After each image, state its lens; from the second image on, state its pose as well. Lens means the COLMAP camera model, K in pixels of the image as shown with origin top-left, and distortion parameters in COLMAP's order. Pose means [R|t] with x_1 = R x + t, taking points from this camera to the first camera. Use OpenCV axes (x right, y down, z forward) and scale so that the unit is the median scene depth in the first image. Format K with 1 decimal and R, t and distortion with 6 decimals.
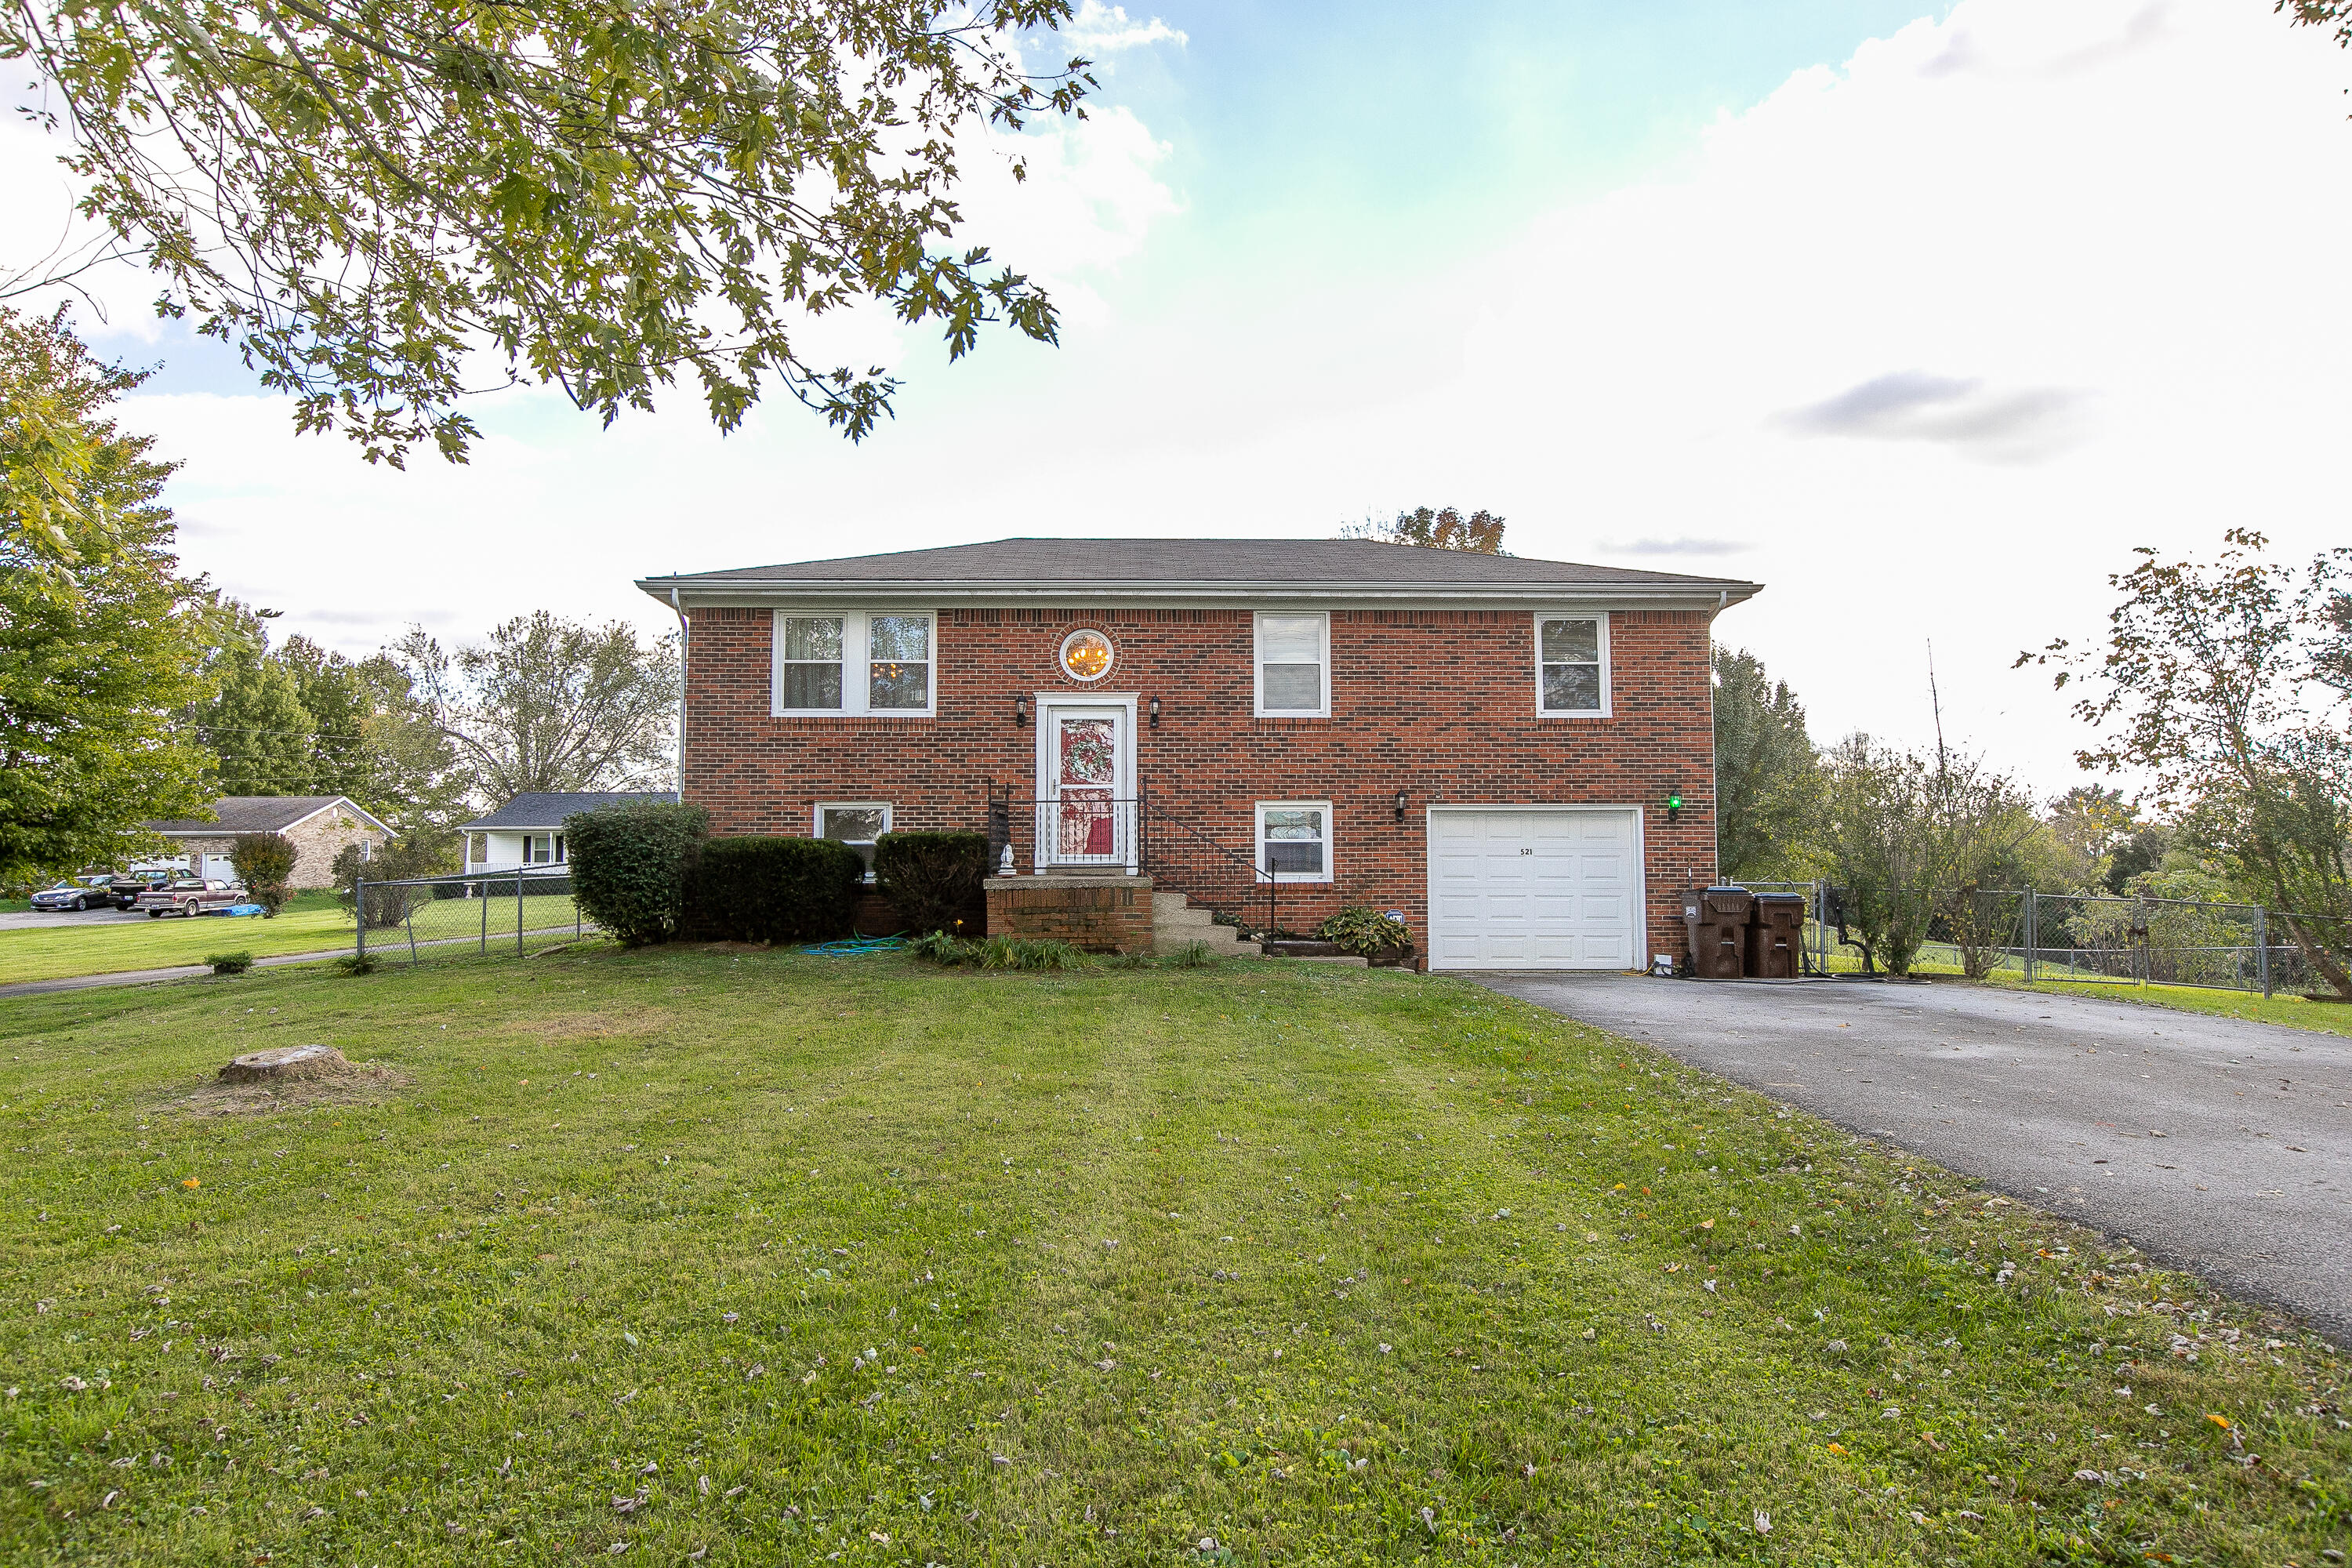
lens RADIAL K [[1580.7, 0, 1176.0], [0, 1580.7, 784.0], [0, 0, 1]] dist [-0.003680, -0.001161]
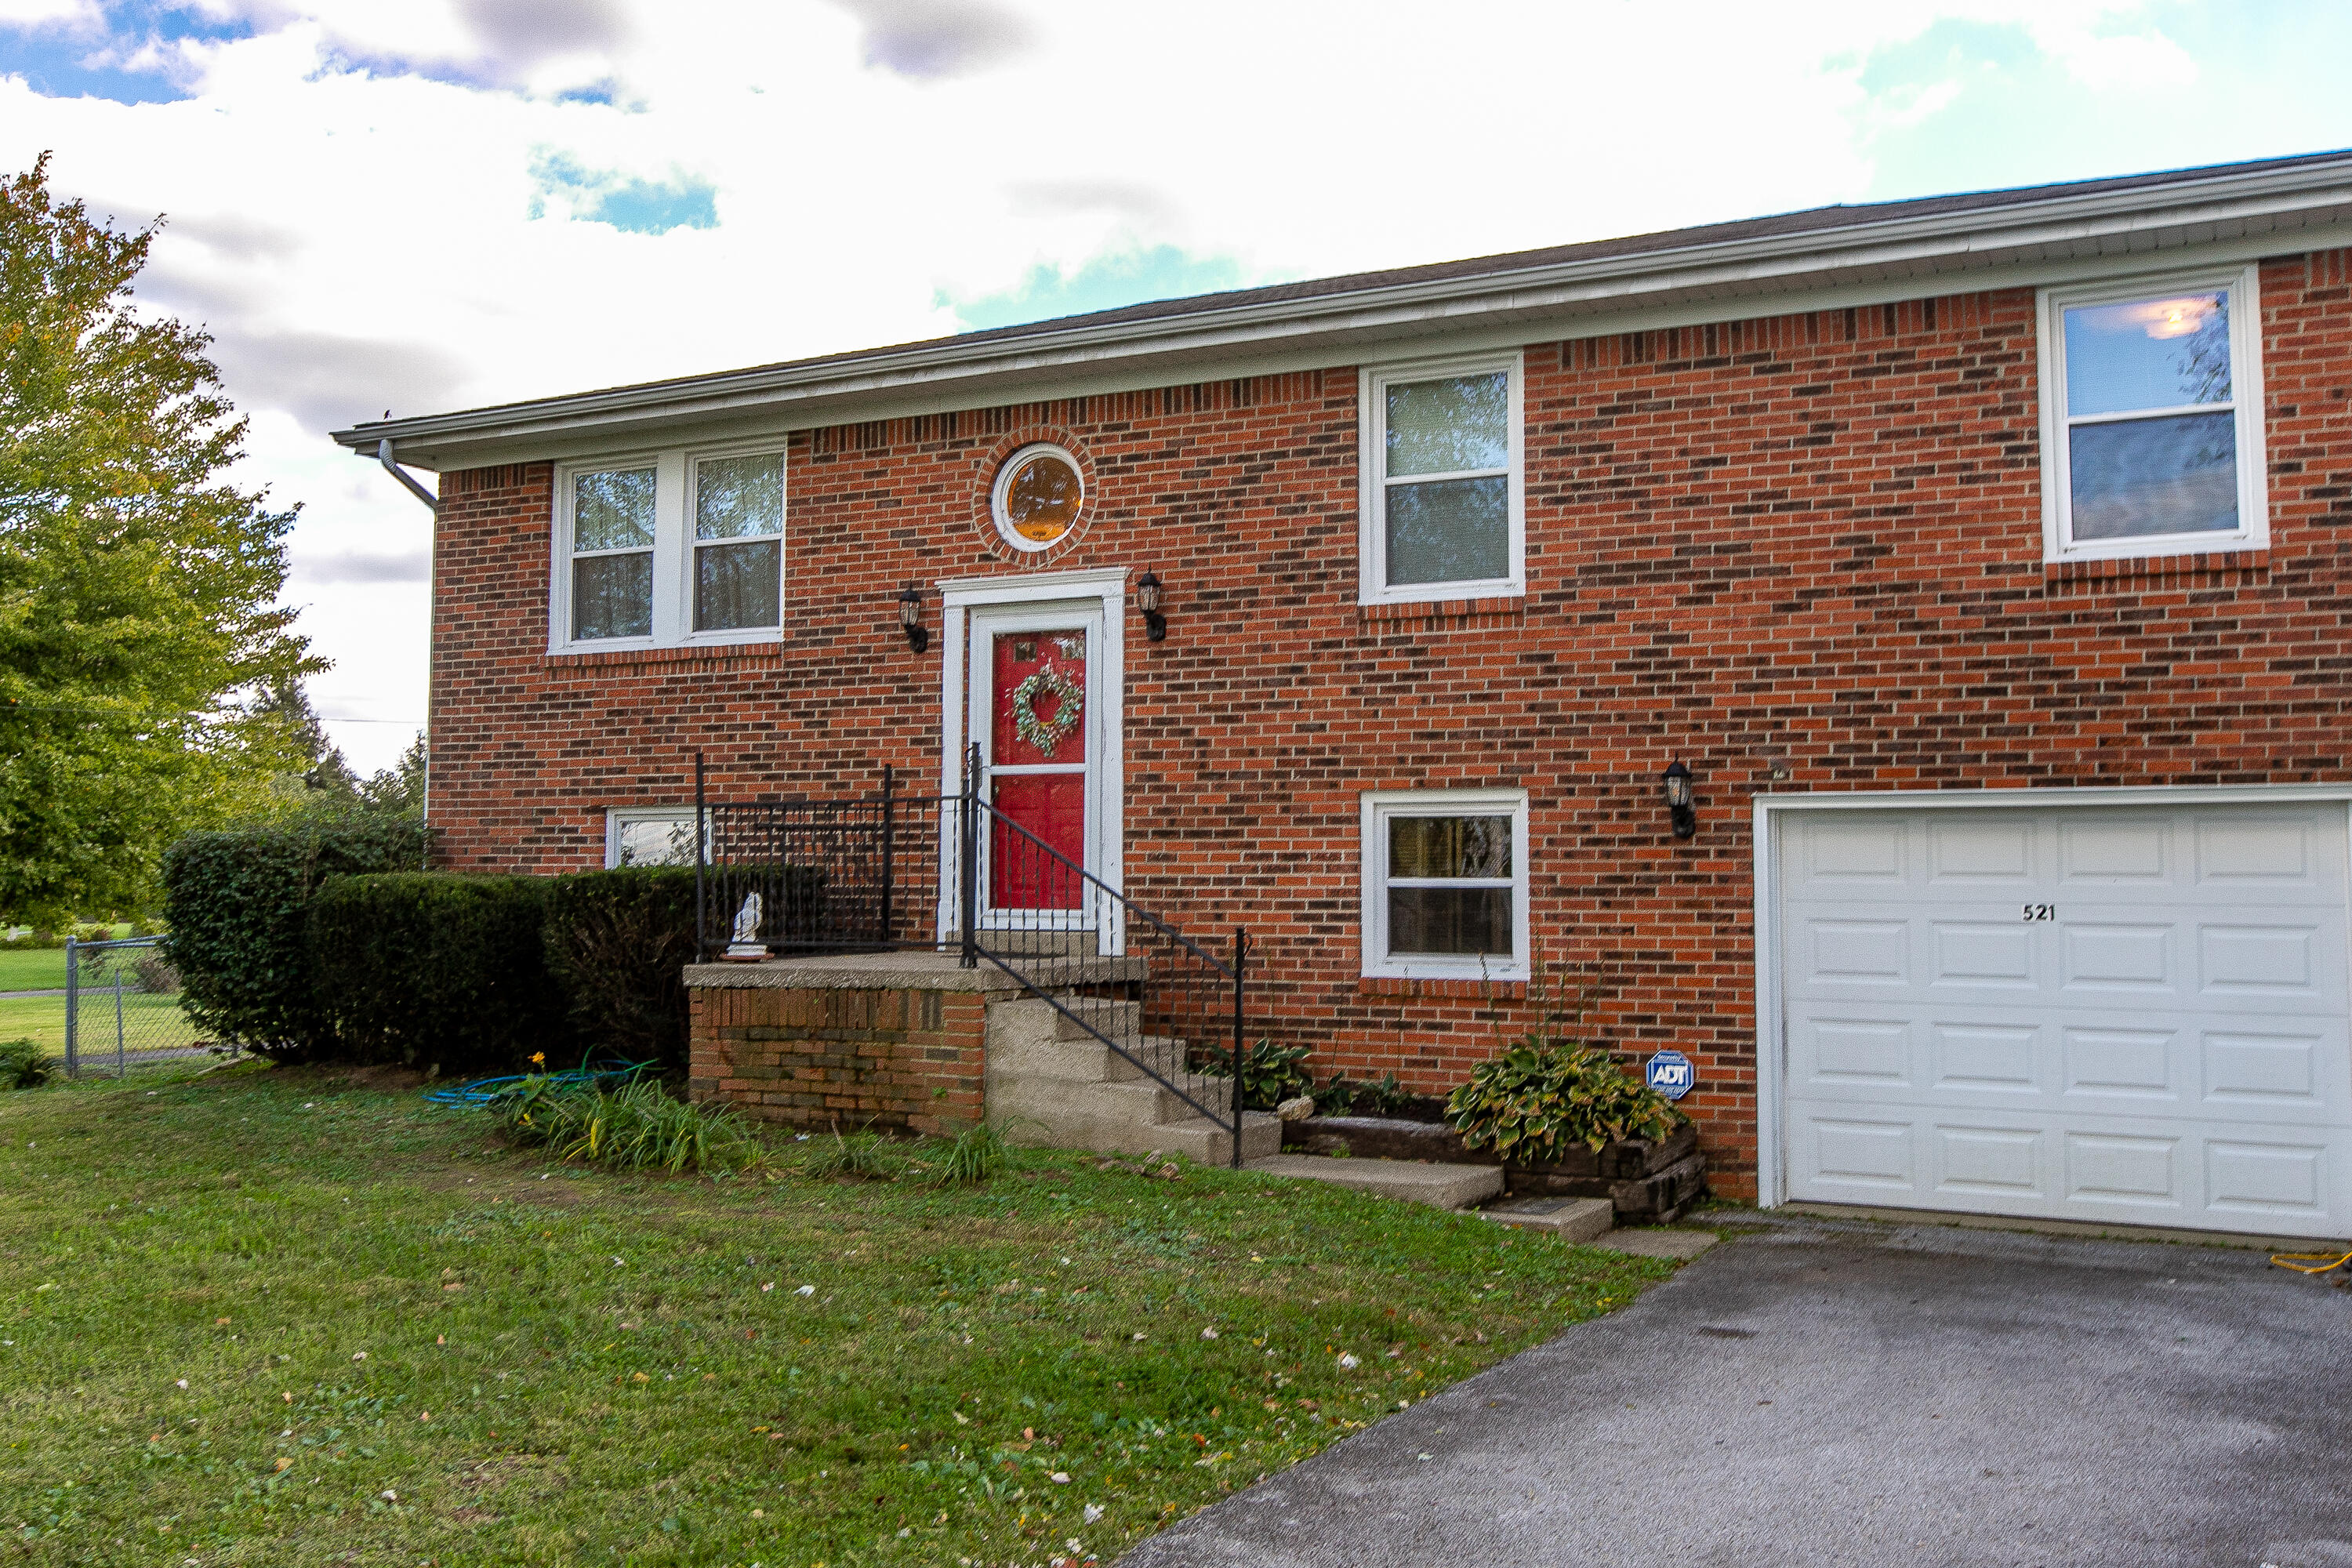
lens RADIAL K [[2140.9, 0, 1176.0], [0, 2140.9, 784.0], [0, 0, 1]] dist [-0.001289, 0.010343]
pose [[0.873376, -0.019169, -0.486669, 0.298786], [0.021961, 0.999759, 0.000034, 0.007043], [0.486551, -0.010718, 0.873586, 0.448615]]
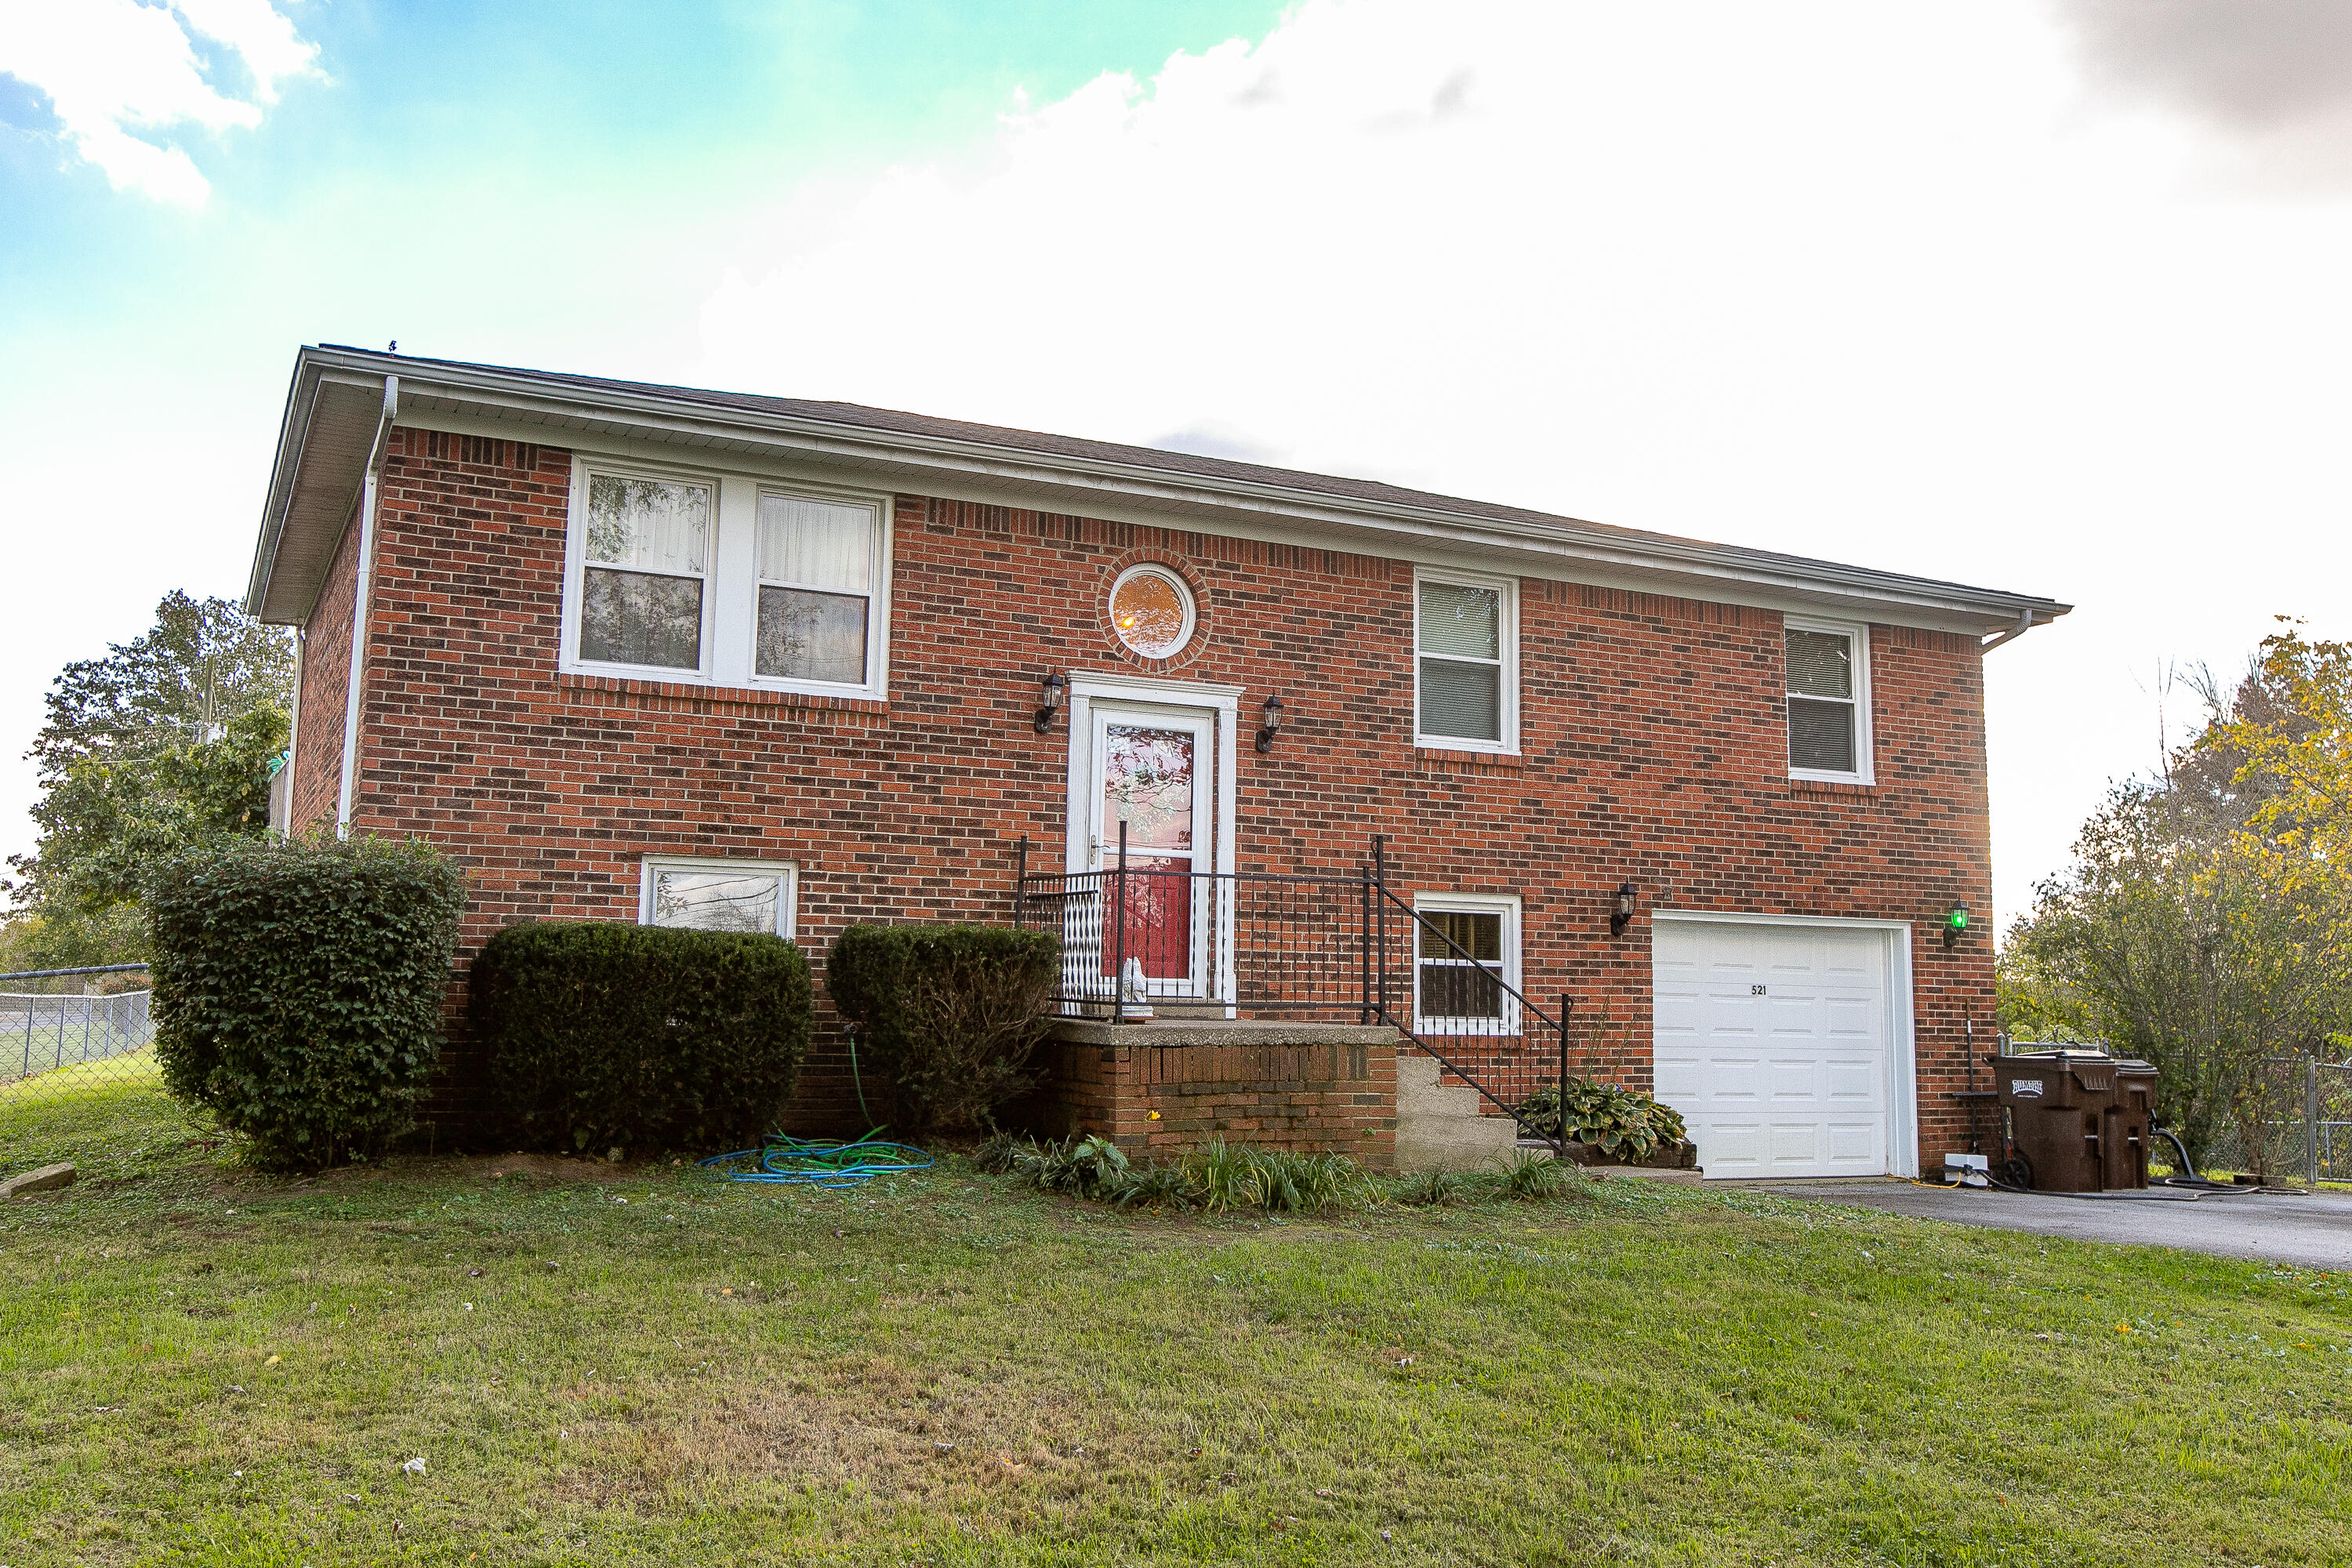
lens RADIAL K [[2017.9, 0, 1176.0], [0, 2017.9, 784.0], [0, 0, 1]] dist [0.000174, -0.005678]
pose [[0.909390, 0.062947, 0.411153, -0.332845], [-0.041893, 0.997317, -0.060029, 0.019398], [-0.413828, 0.037365, 0.909588, 0.367177]]
